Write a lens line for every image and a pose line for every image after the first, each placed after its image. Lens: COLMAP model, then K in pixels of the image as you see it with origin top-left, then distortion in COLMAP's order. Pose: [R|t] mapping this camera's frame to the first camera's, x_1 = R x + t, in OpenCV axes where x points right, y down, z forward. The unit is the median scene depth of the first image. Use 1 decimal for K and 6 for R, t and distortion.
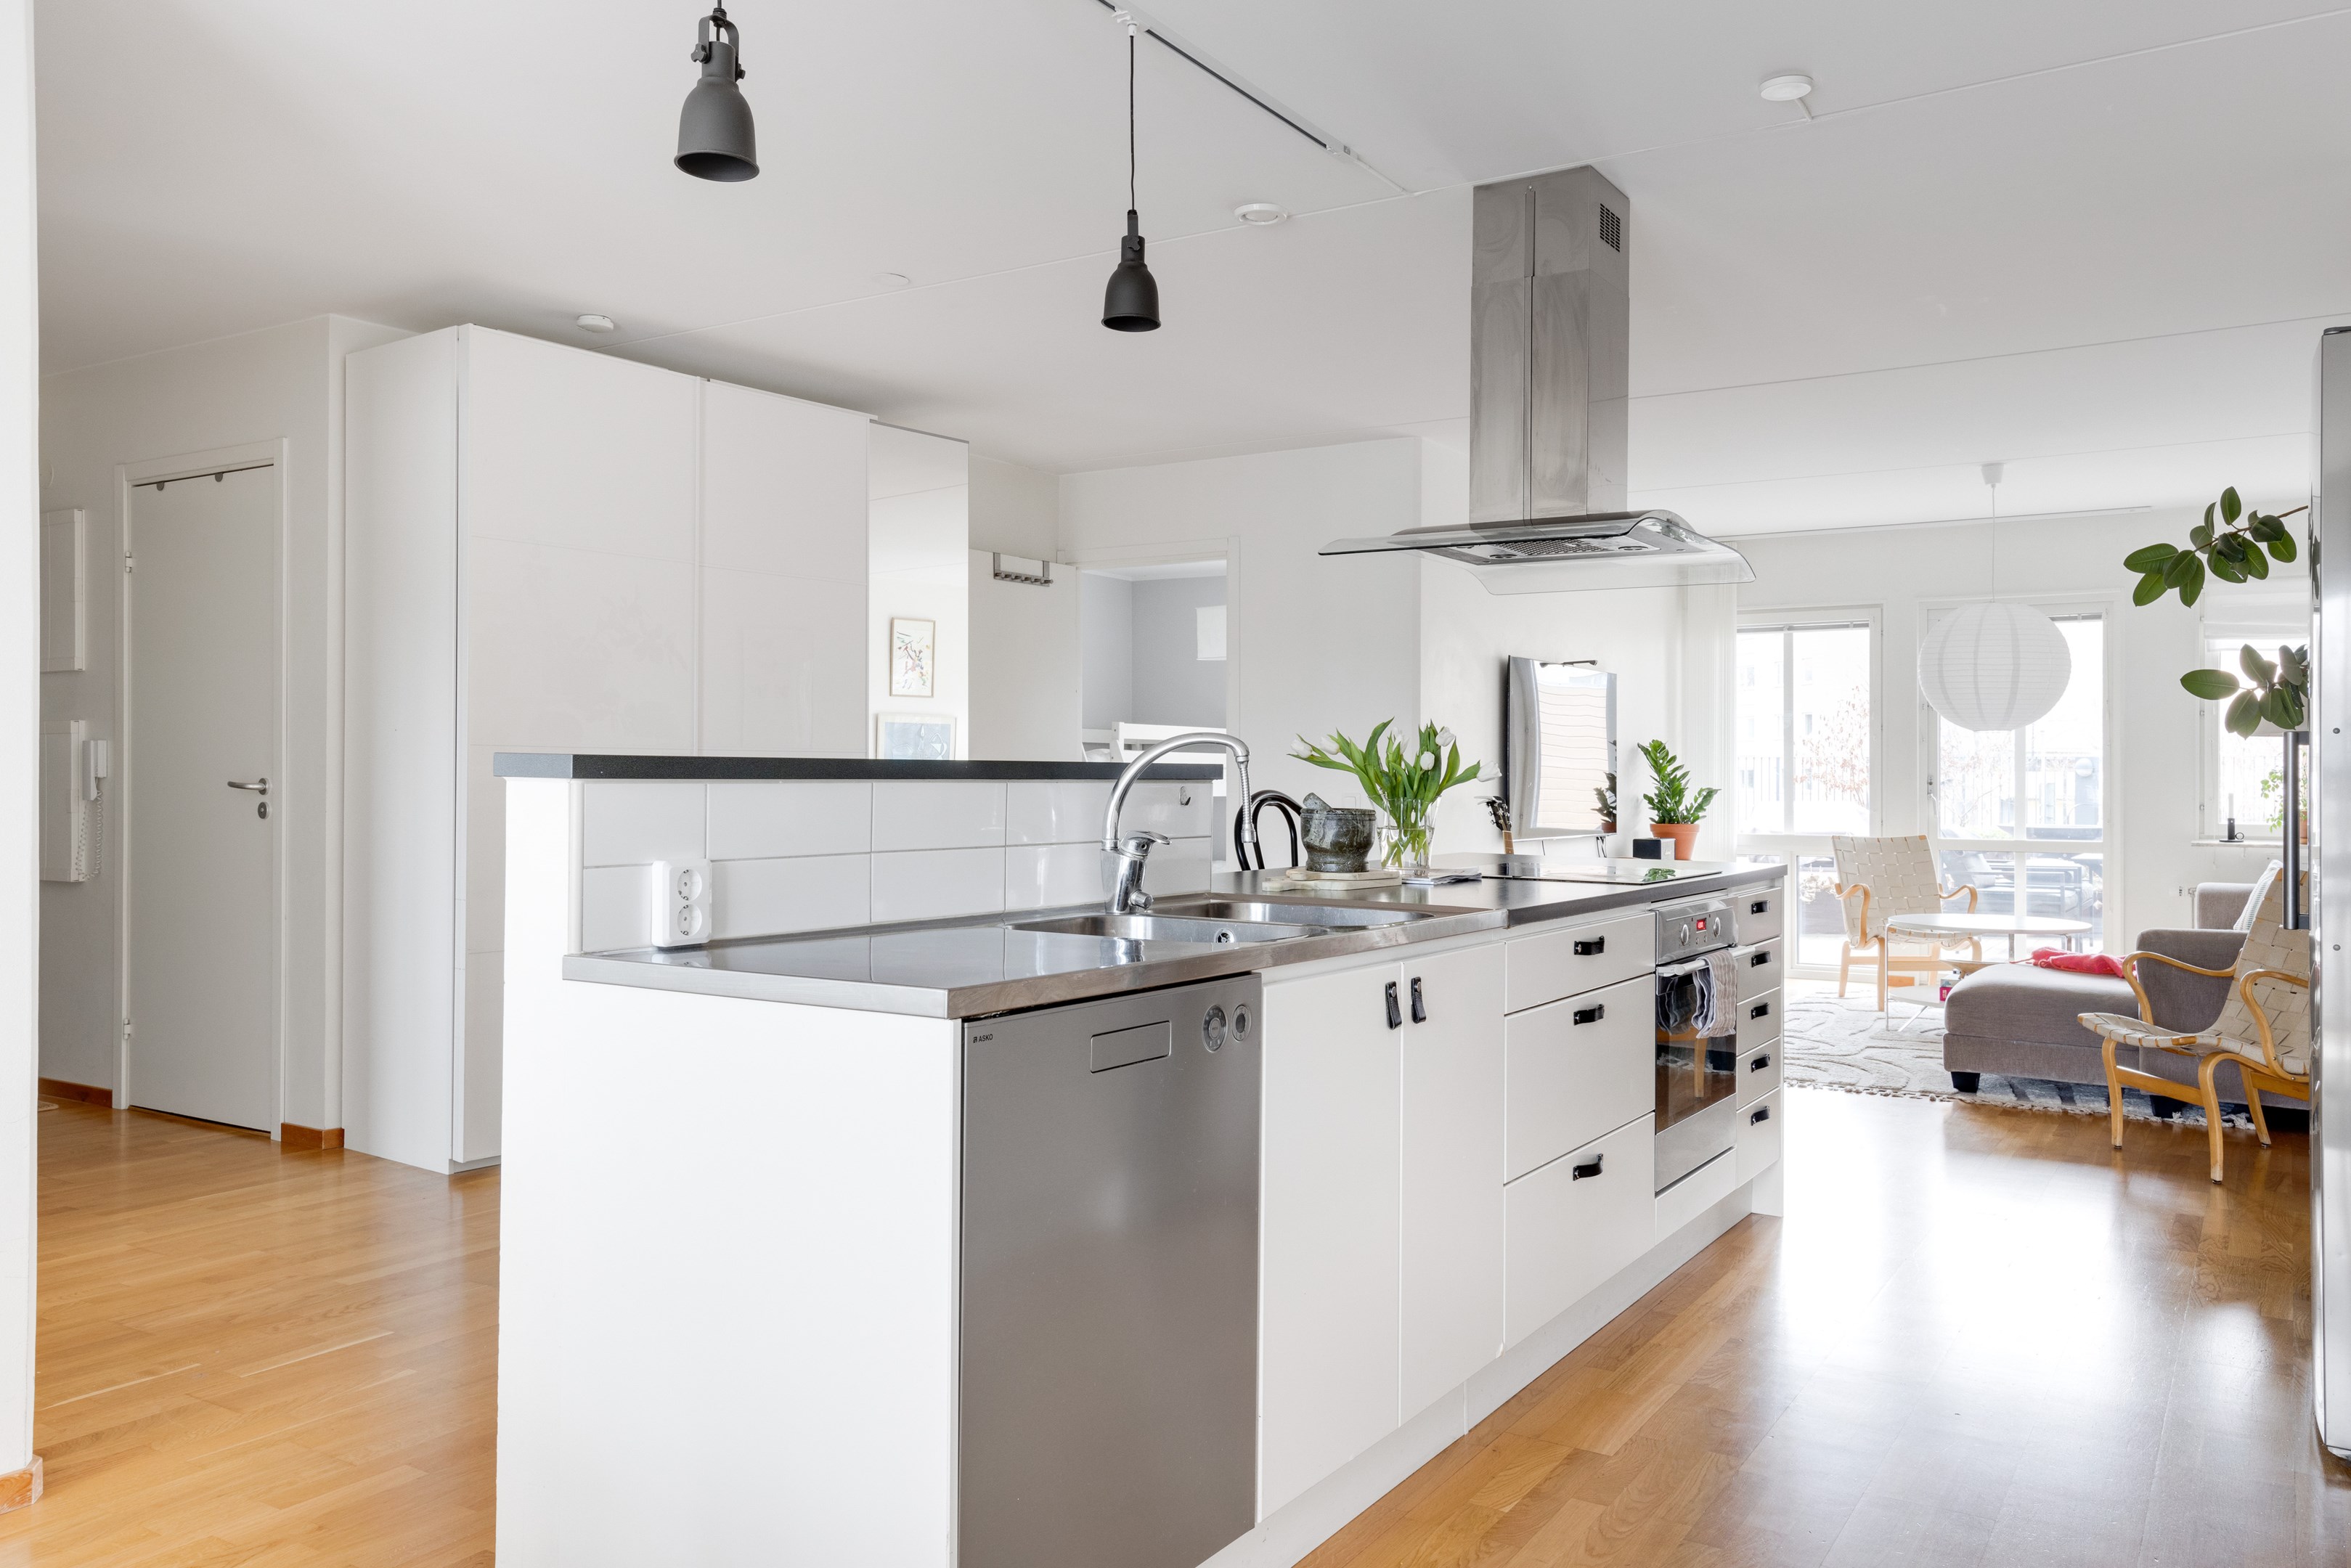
lens RADIAL K [[1608.9, 0, 1071.8], [0, 1608.9, 780.0], [0, 0, 1]] dist [0.036070, -0.006008]
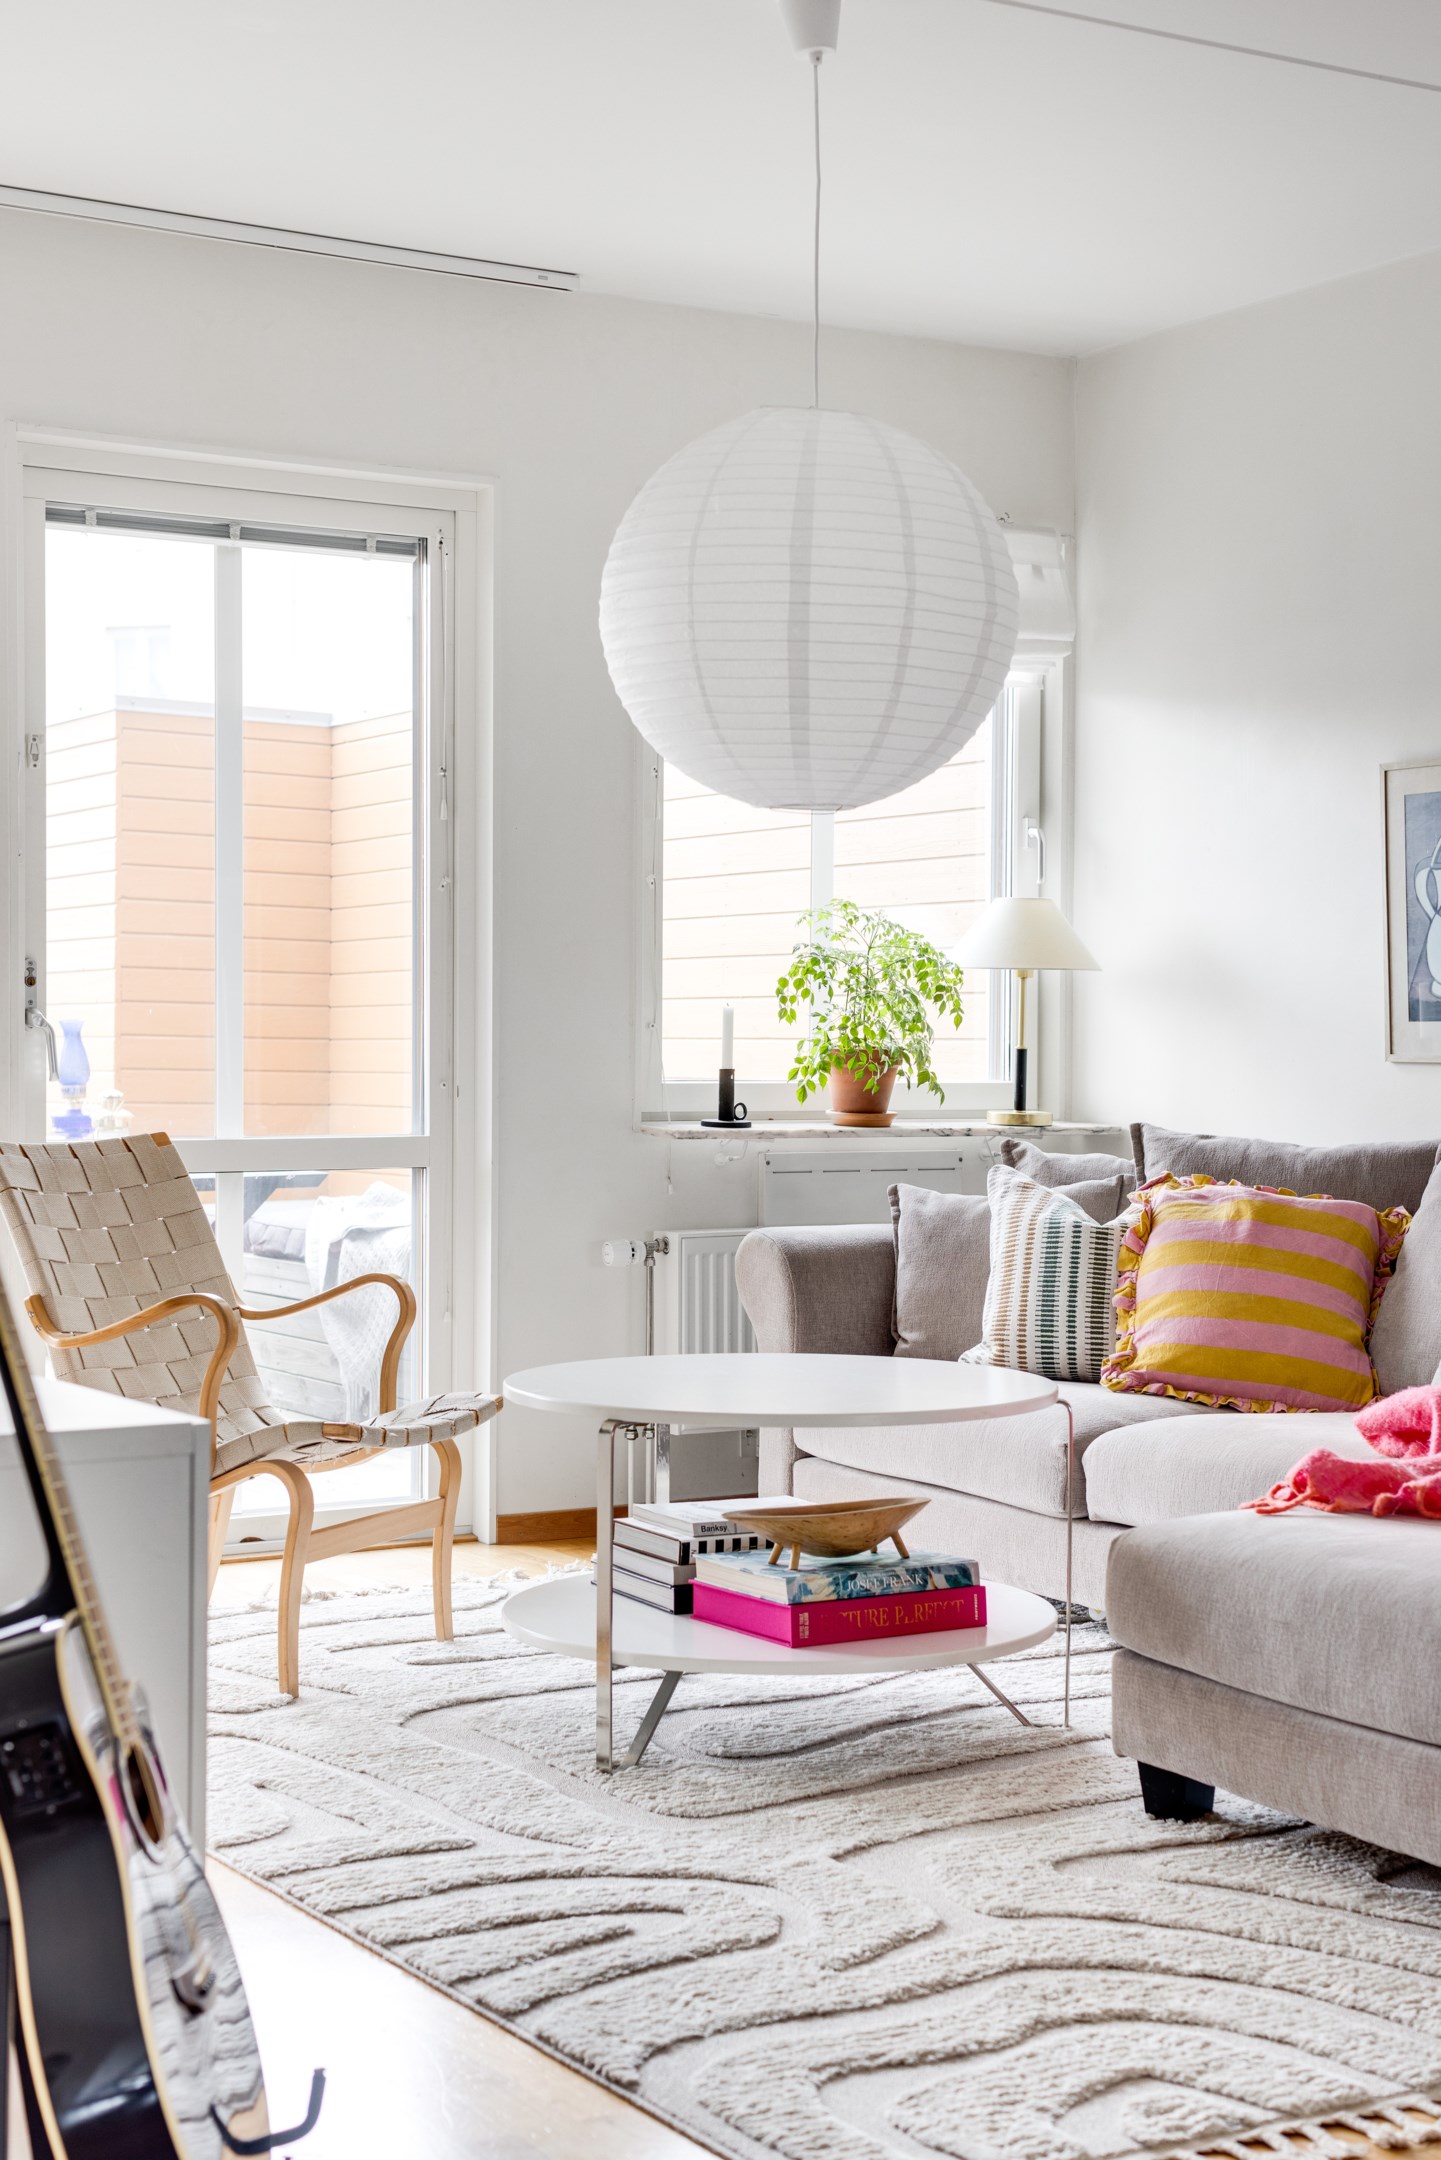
lens RADIAL K [[3126.6, 0, 711.2], [0, 3126.6, 1084.6], [0, 0, 1]] dist [0.091295, 0.000000]
pose [[0.383976, -0.014880, 0.923223, -0.024453], [-0.001343, 0.999860, 0.016674, 0.012560], [-0.923342, -0.007643, 0.383902, 0.618935]]
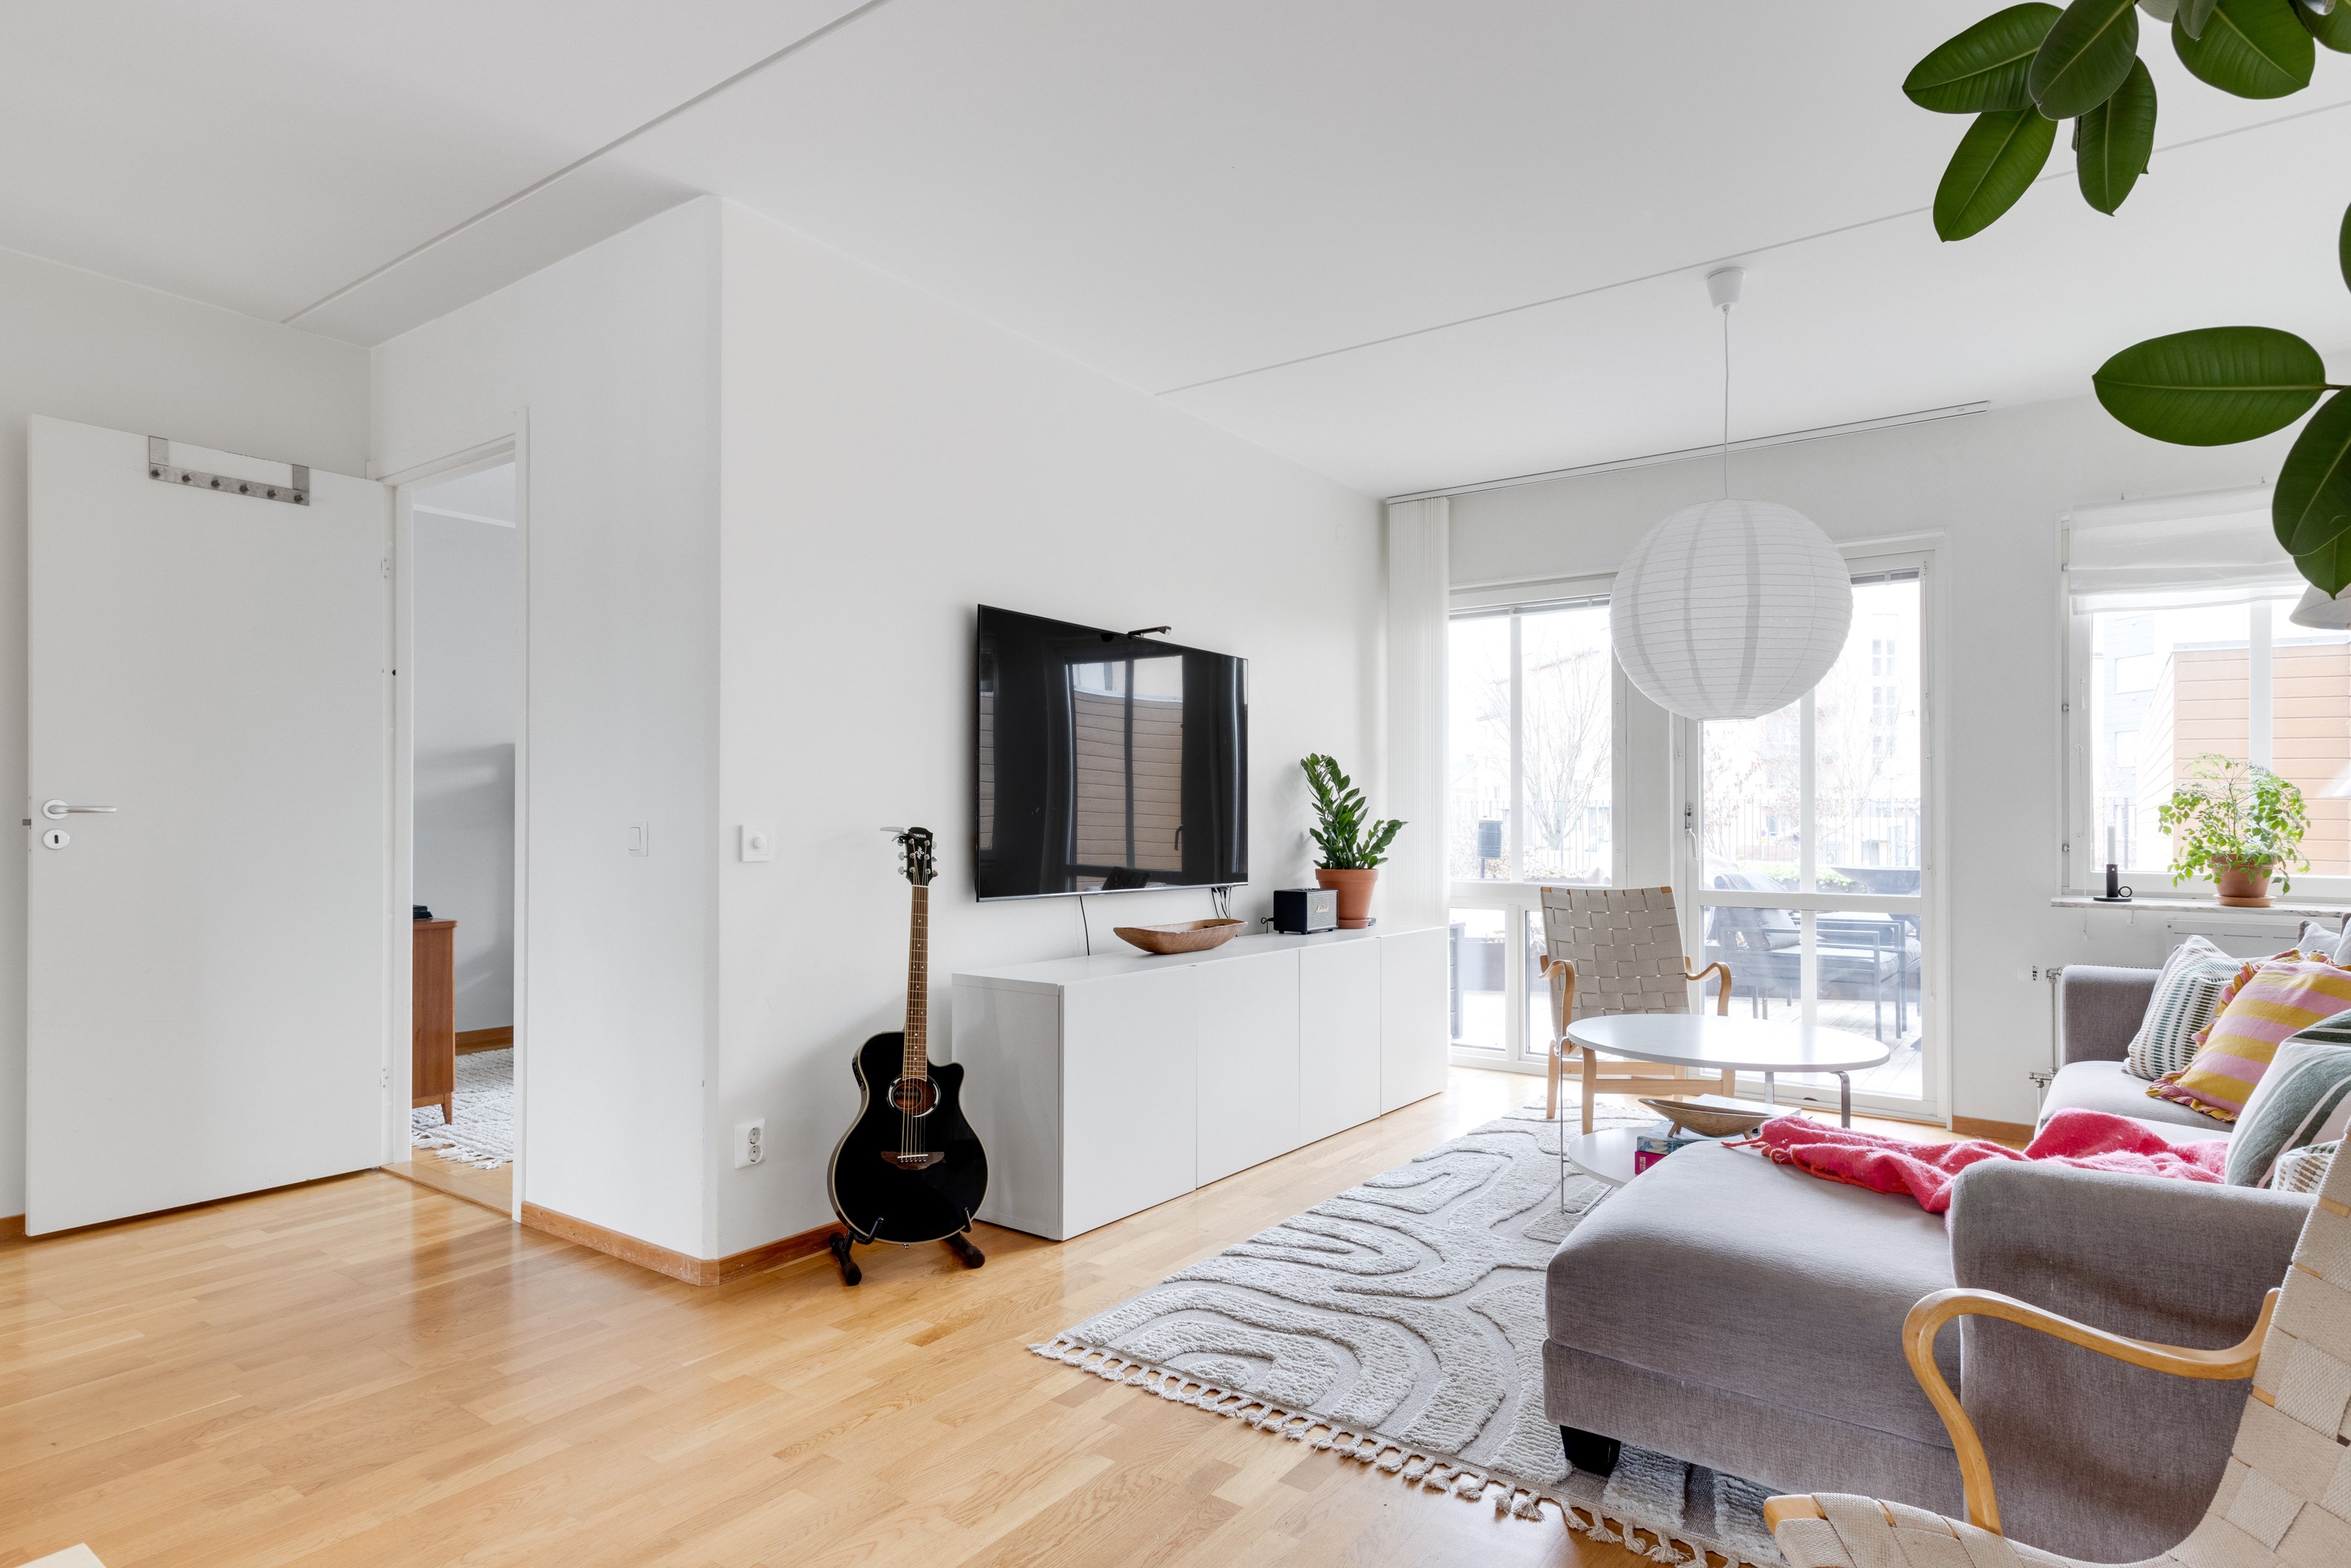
lens RADIAL K [[1298.6, 0, 1115.9], [0, 1298.6, 813.1], [0, 0, 1]] dist [0.018303, 0.001283]
pose [[0.999987, 0.001401, -0.004838, 0.275637], [-0.001446, 0.999956, -0.009293, 0.007510], [0.004824, 0.009299, 0.999945, 0.416687]]
